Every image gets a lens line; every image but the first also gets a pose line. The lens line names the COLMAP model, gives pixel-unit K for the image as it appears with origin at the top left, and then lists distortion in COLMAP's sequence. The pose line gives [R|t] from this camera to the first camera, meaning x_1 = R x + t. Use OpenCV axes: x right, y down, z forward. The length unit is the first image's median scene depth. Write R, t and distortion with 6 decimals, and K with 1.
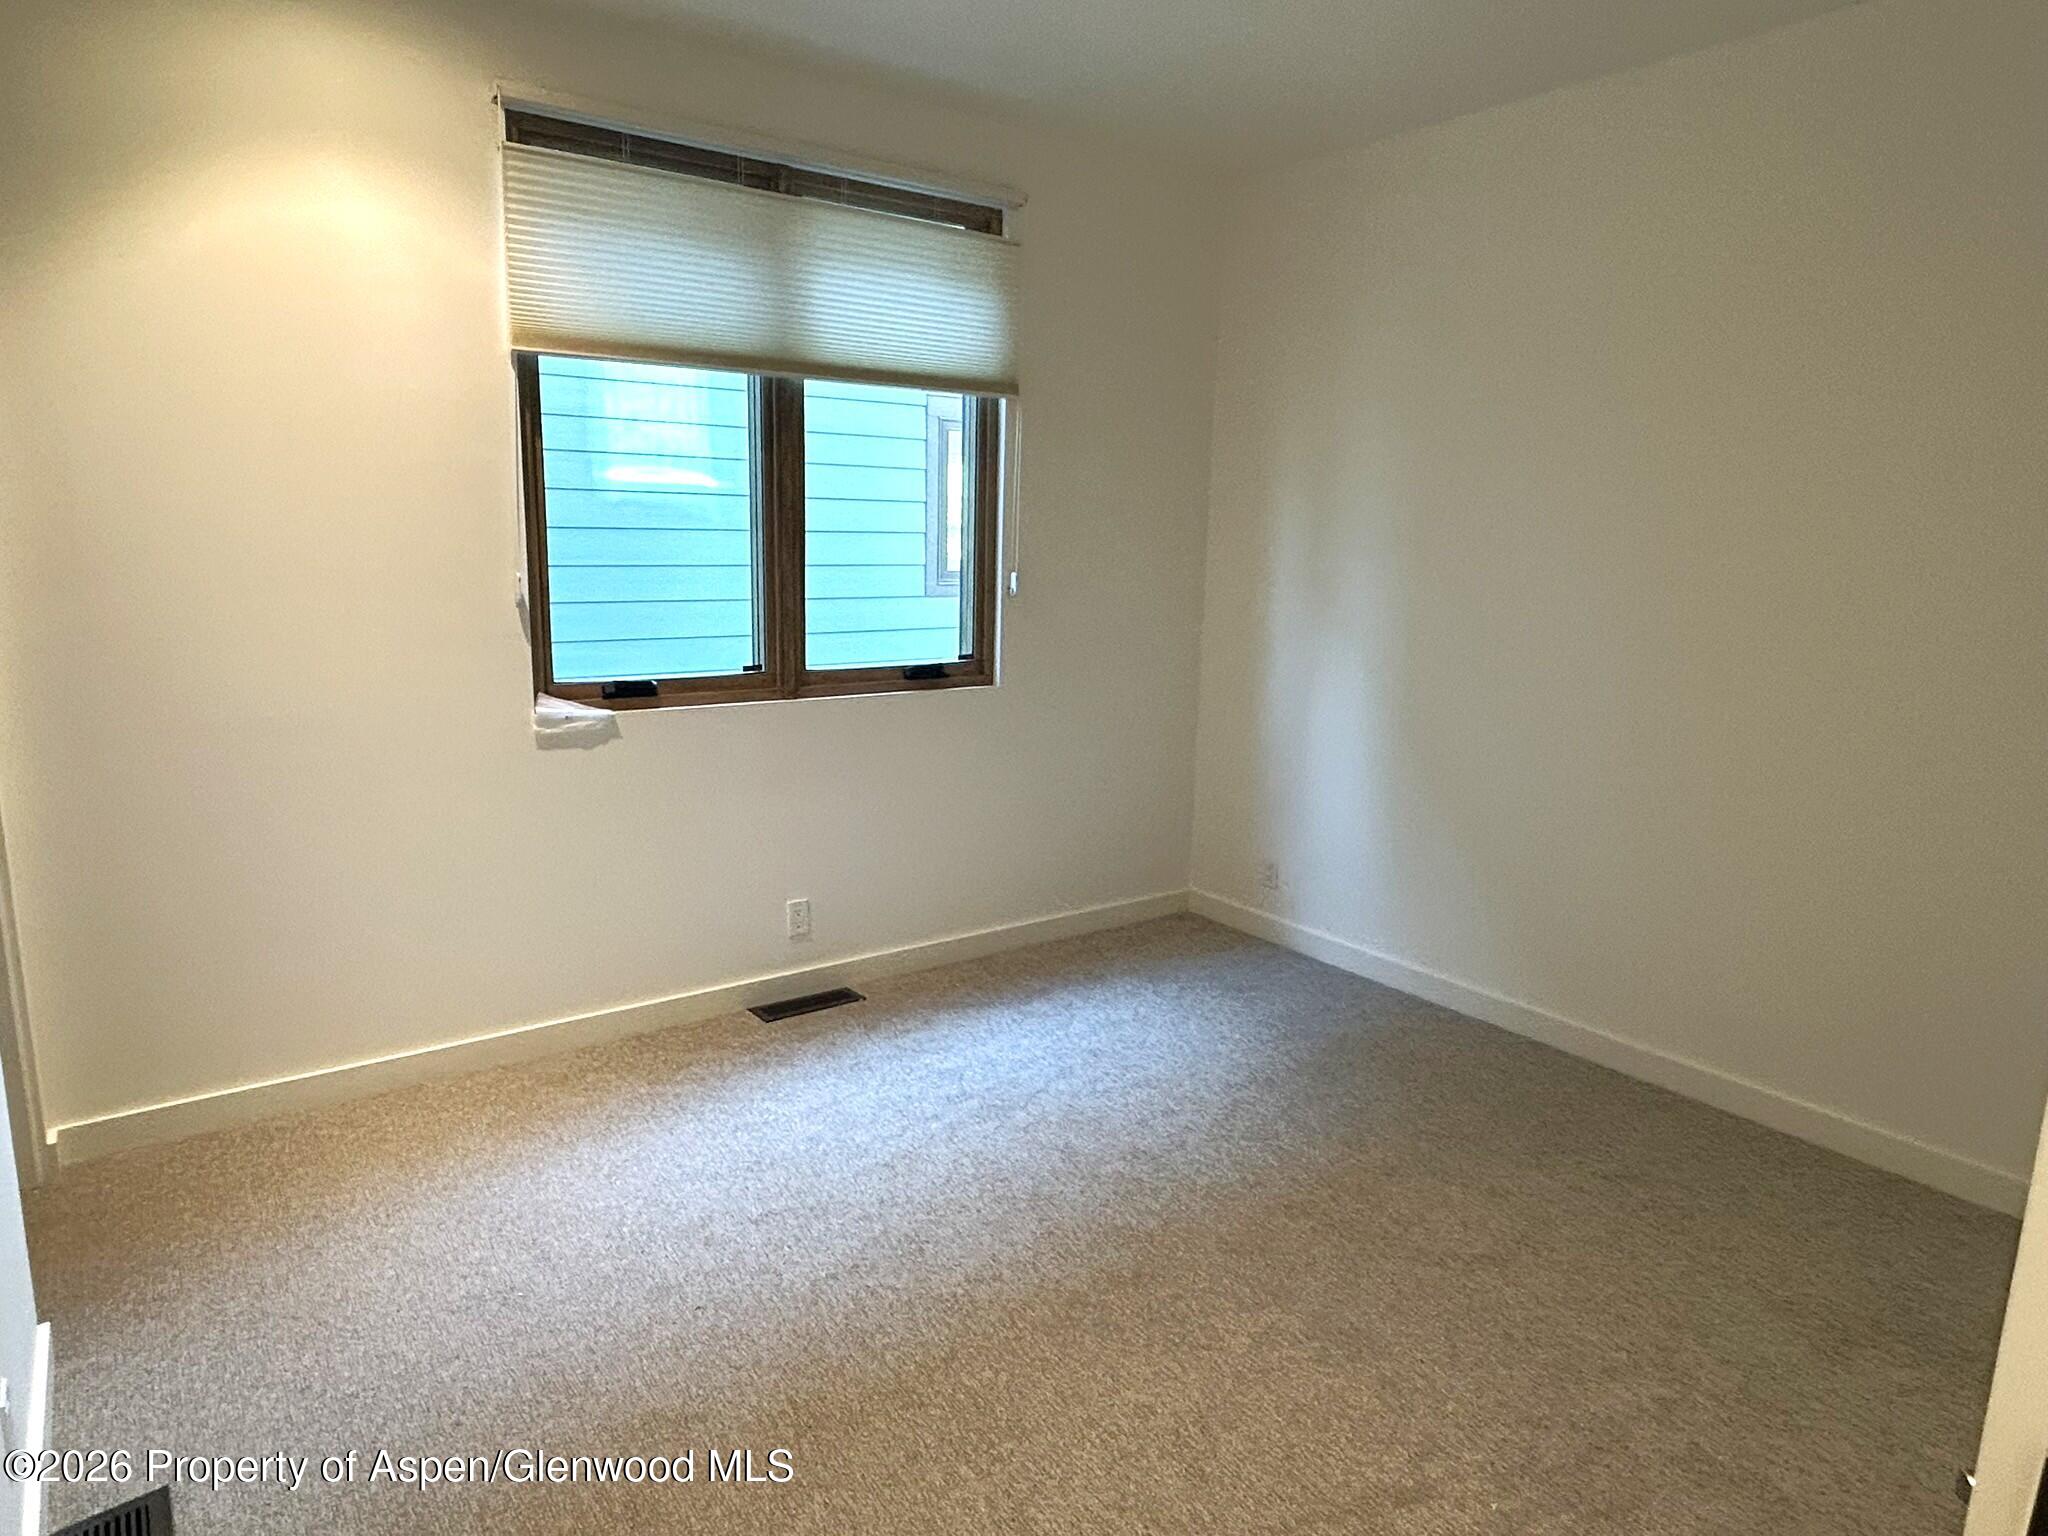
lens RADIAL K [[1250.5, 0, 1024.0], [0, 1250.5, 768.0], [0, 0, 1]] dist [0.003463, 0.000471]
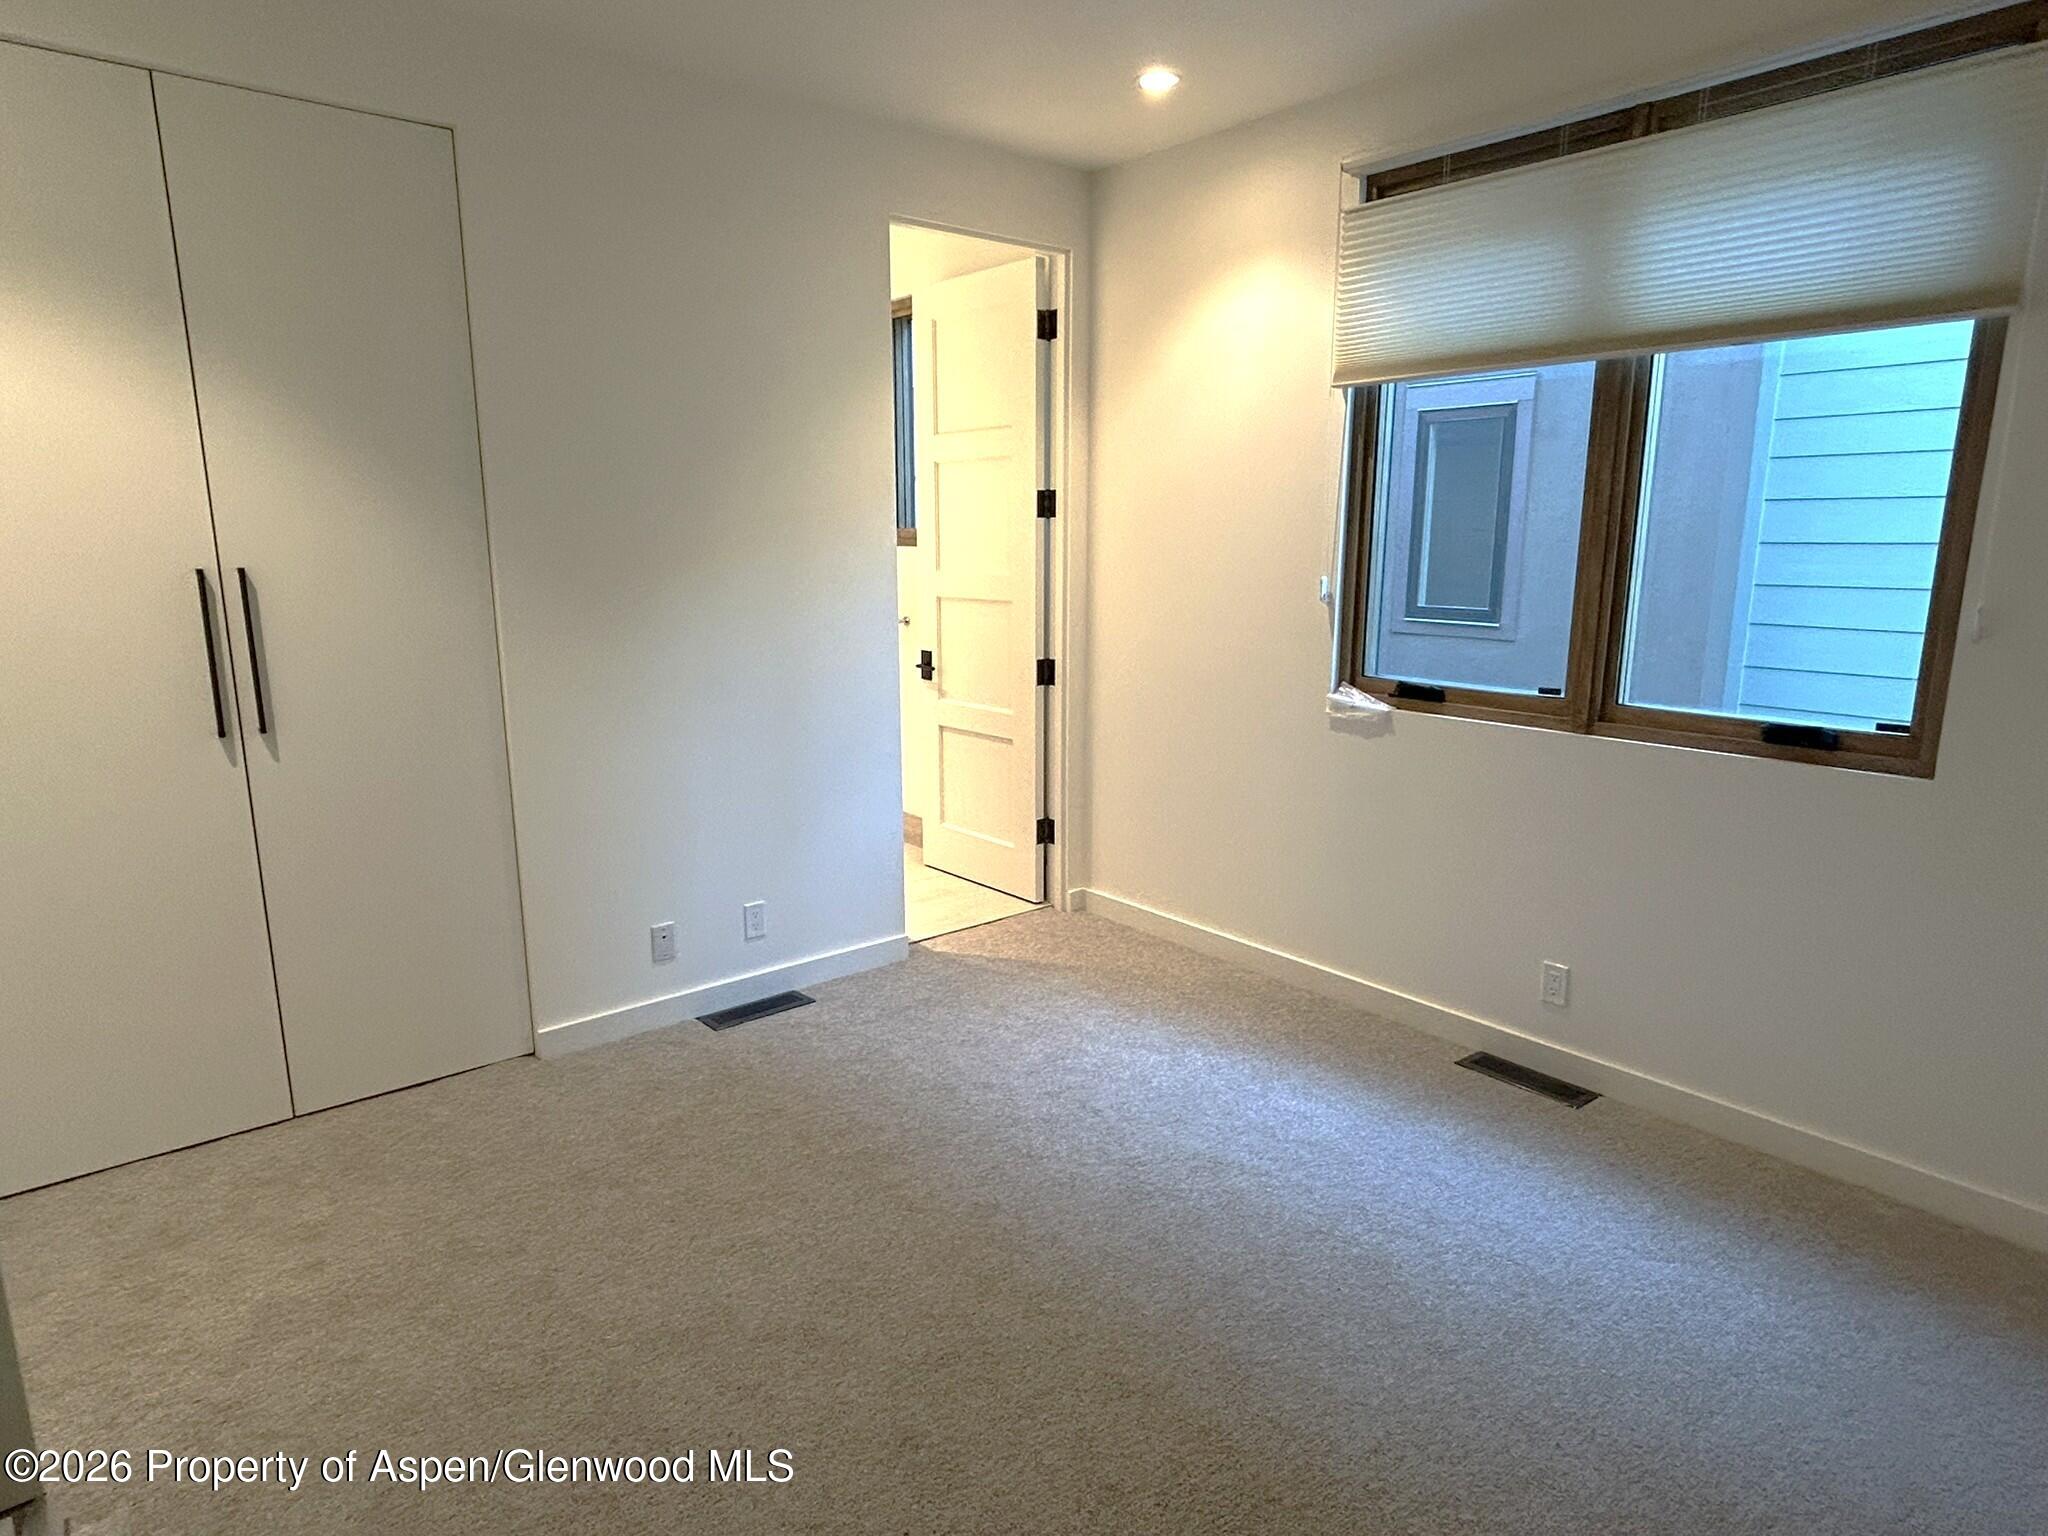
lens RADIAL K [[1161.6, 0, 1024.0], [0, 1161.6, 768.0], [0, 0, 1]] dist [0.000713, -0.000112]
pose [[0.063789, 0.174951, -0.982508, 0.623071], [-0.192211, 0.968234, 0.159930, -0.092757], [0.979278, 0.178647, 0.095391, 0.593811]]
